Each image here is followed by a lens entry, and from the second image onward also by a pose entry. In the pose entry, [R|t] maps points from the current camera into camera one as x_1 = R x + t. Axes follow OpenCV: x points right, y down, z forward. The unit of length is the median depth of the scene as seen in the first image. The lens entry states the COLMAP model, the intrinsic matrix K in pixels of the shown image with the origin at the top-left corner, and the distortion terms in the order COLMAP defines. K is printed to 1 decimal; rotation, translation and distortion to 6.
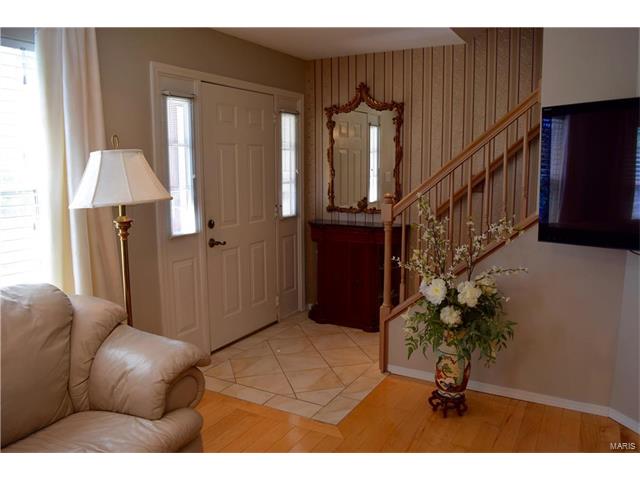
lens RADIAL K [[501.5, 0, 323.9], [0, 501.5, 236.9], [0, 0, 1]] dist [-0.090391, 0.008659]
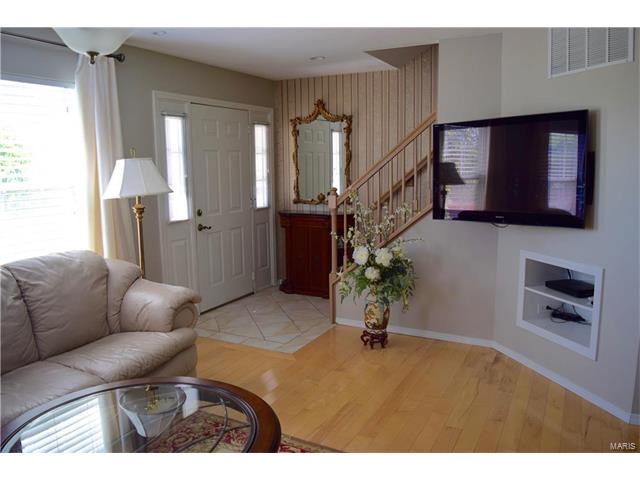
lens RADIAL K [[501.5, 0, 323.9], [0, 501.5, 239.2], [0, 0, 1]] dist [-0.090391, 0.008659]
pose [[0.999535, -0.012342, 0.027888, 0.064161], [0.012111, 0.999891, 0.008415, 0.038843], [-0.027989, -0.008074, 0.999576, -0.326208]]
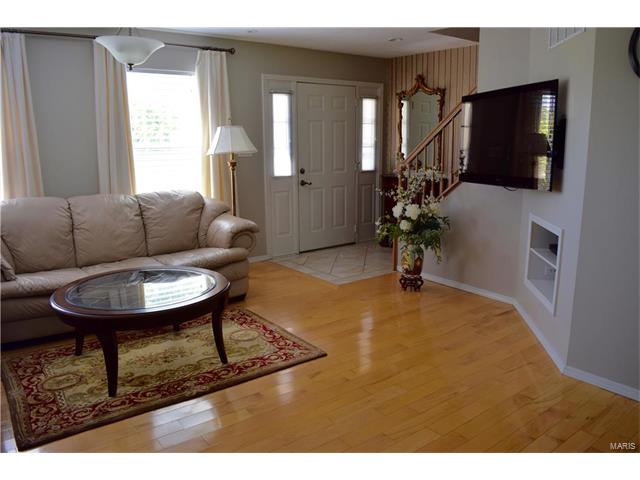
lens RADIAL K [[501.5, 0, 324.8], [0, 501.5, 239.1], [0, 0, 1]] dist [-0.090391, 0.008659]
pose [[0.919390, 0.078237, -0.385487, 0.521735], [-0.054995, 0.995961, 0.070973, 0.080602], [0.389483, -0.044052, 0.919980, -0.505181]]
